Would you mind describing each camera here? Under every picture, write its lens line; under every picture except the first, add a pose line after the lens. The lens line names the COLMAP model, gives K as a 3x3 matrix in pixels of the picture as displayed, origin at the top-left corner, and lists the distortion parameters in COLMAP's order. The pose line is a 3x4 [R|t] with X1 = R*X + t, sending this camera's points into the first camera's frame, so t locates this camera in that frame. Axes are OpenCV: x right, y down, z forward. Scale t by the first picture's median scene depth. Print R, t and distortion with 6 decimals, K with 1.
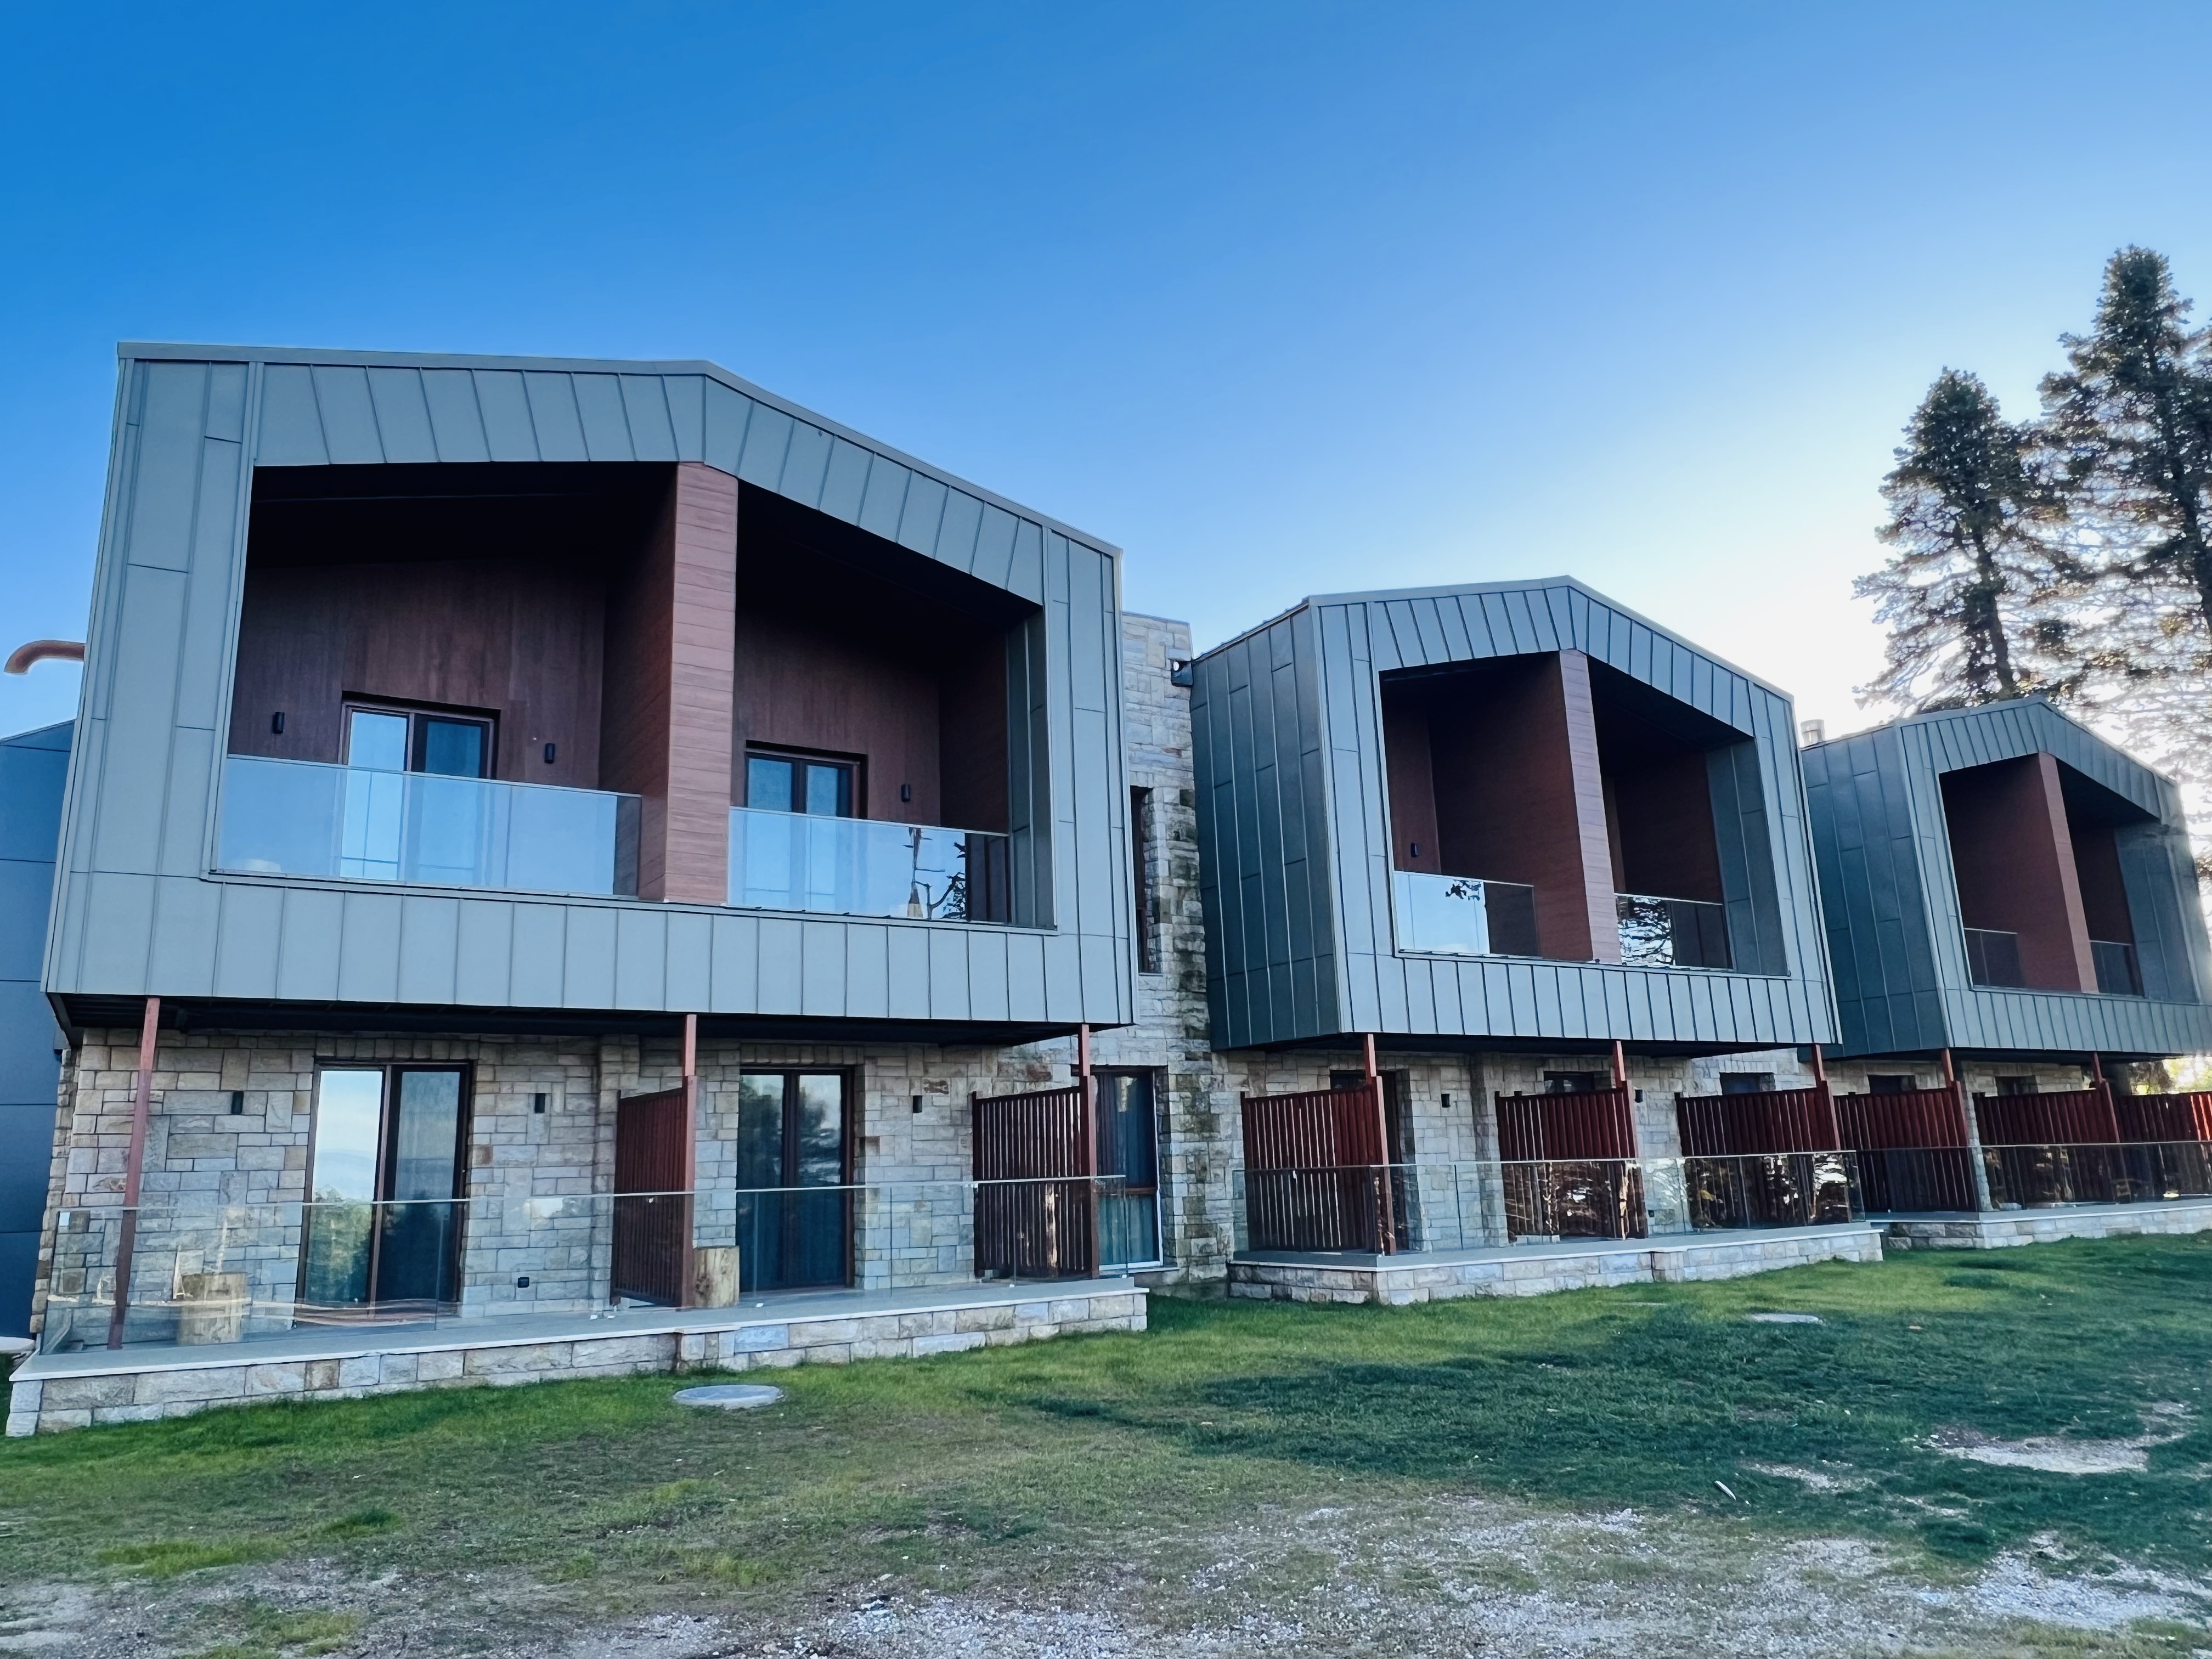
lens RADIAL K [[1559.8, 0, 1106.0], [0, 1559.8, 829.5], [0, 0, 1]] dist [-0.001558, 0.004314]
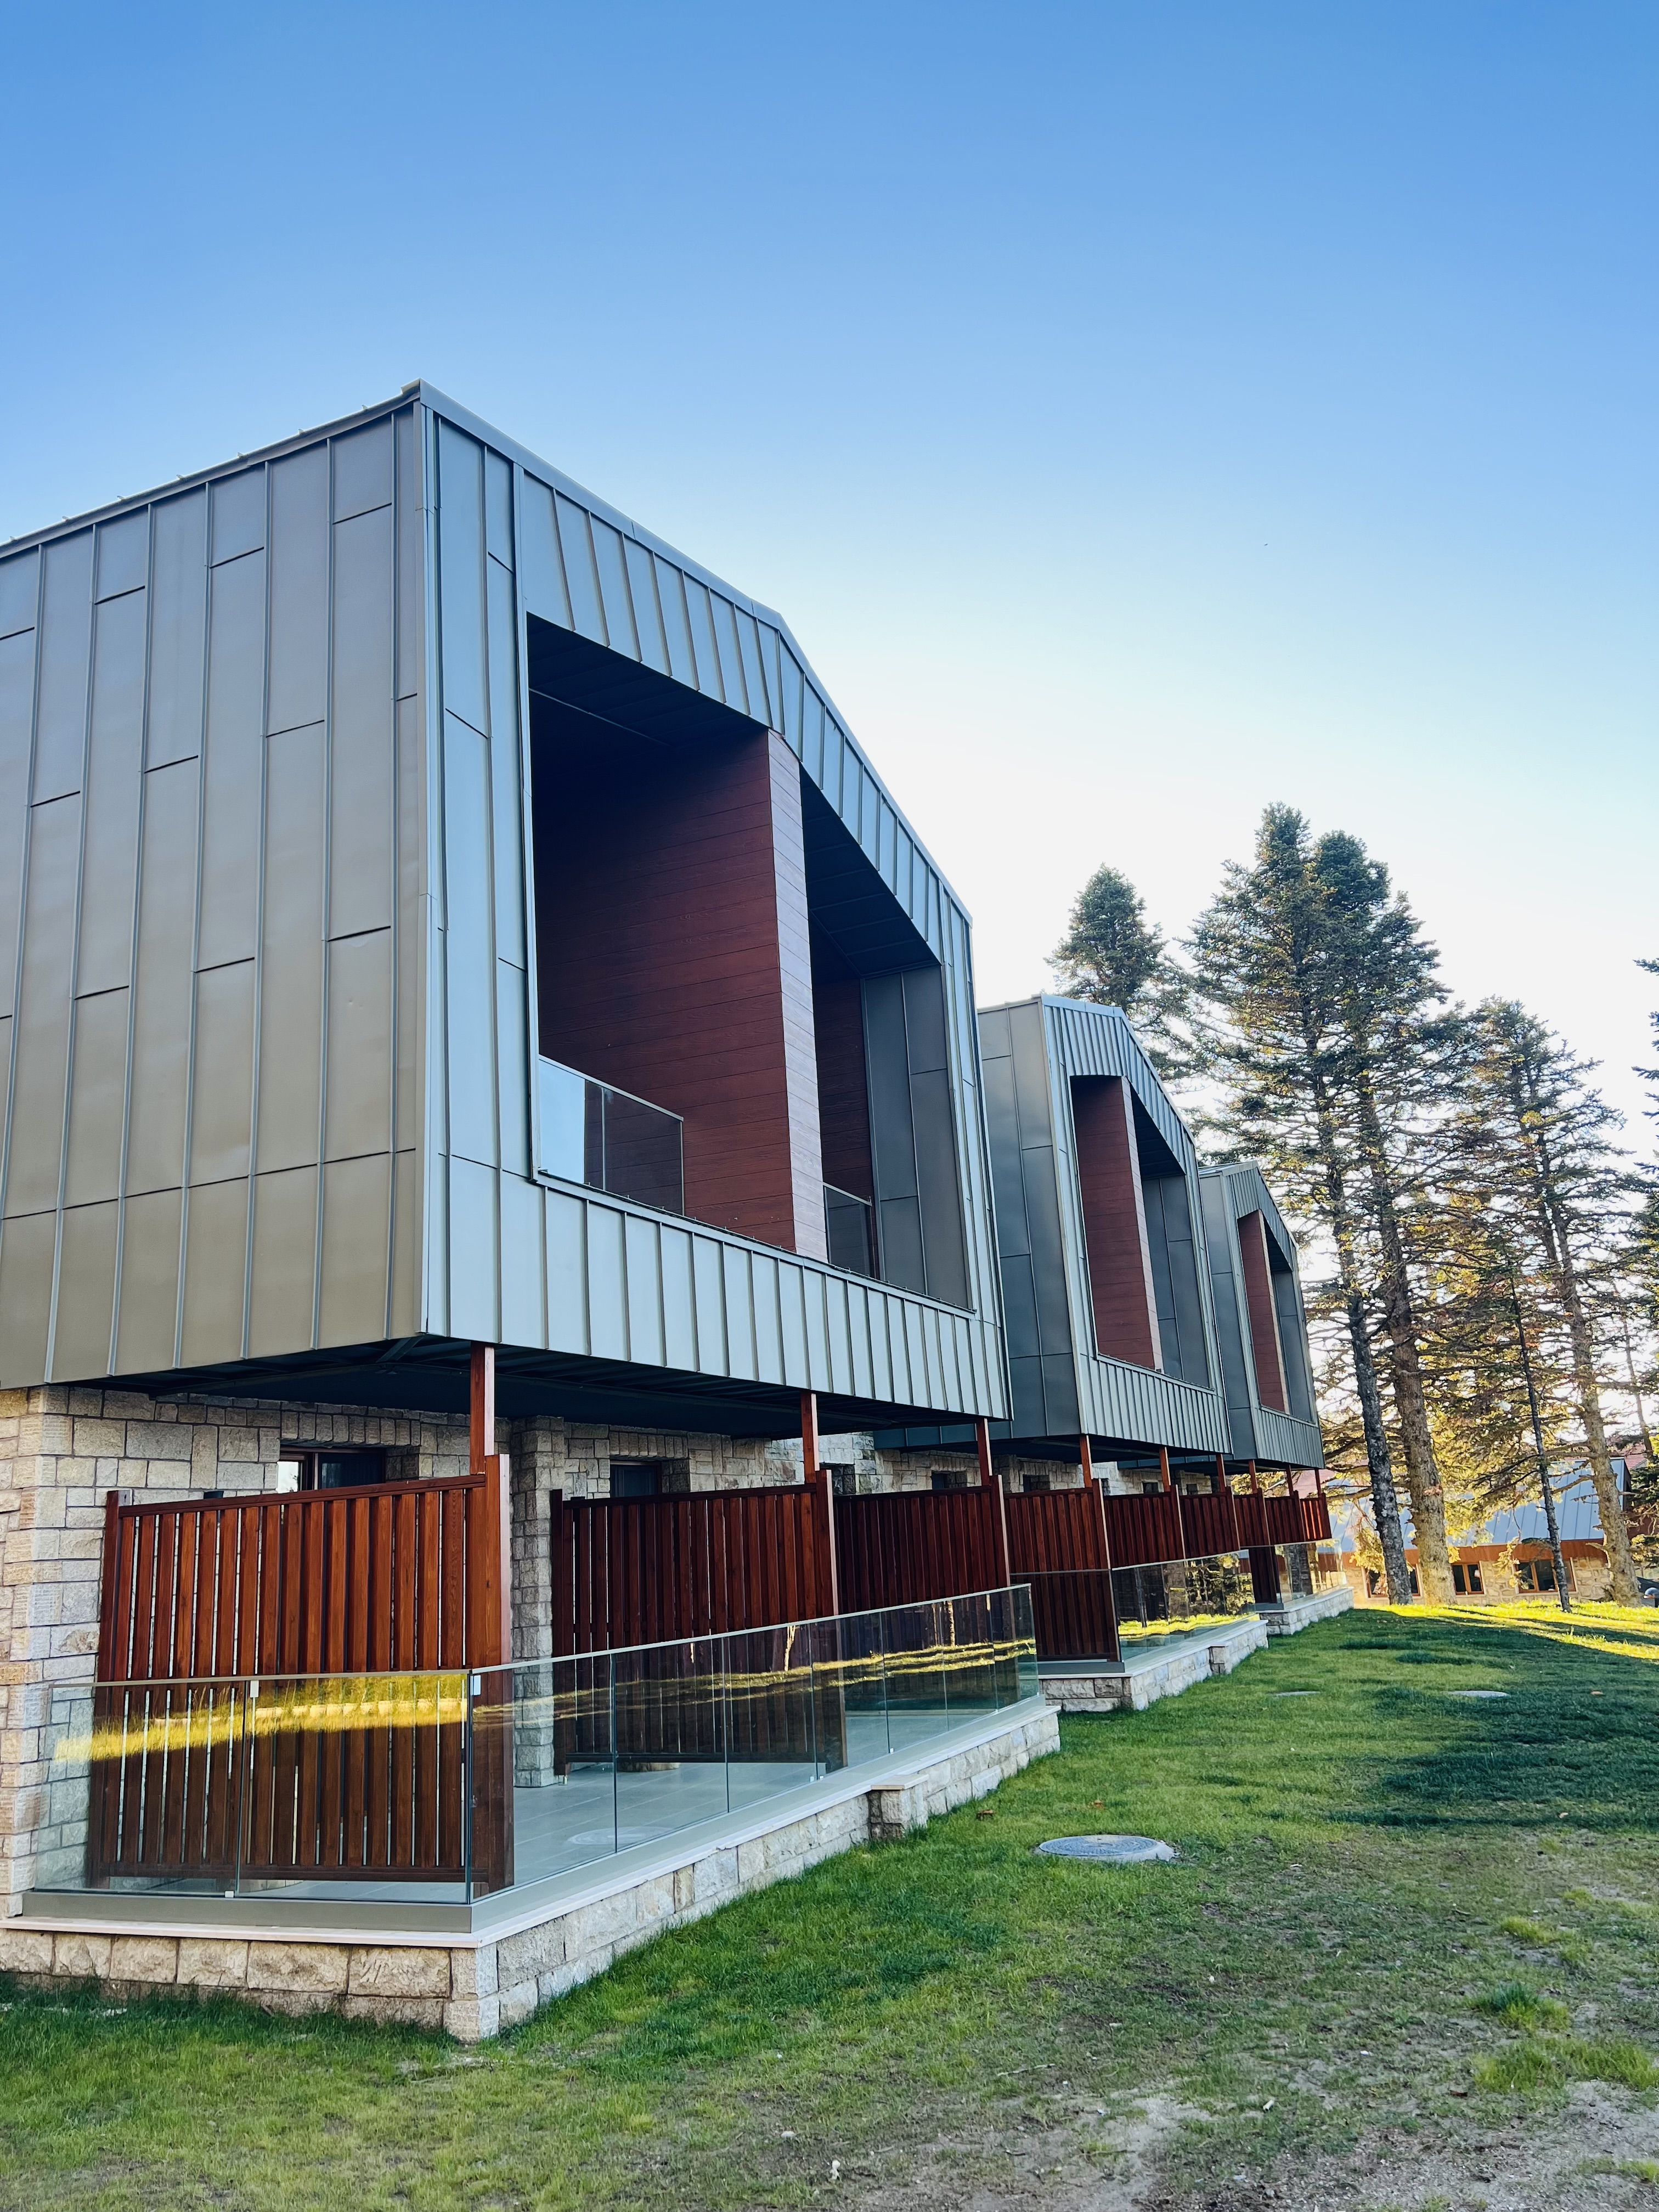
lens RADIAL K [[1663.7, 0, 829.5], [0, 1663.7, 1106.0], [0, 0, 1]] dist [0.064665, -0.077282]
pose [[0.813153, 0.133209, 0.566601, -0.705663], [-0.095729, 0.990810, -0.095557, 0.045387], [-0.574123, 0.023463, 0.818433, 0.241030]]
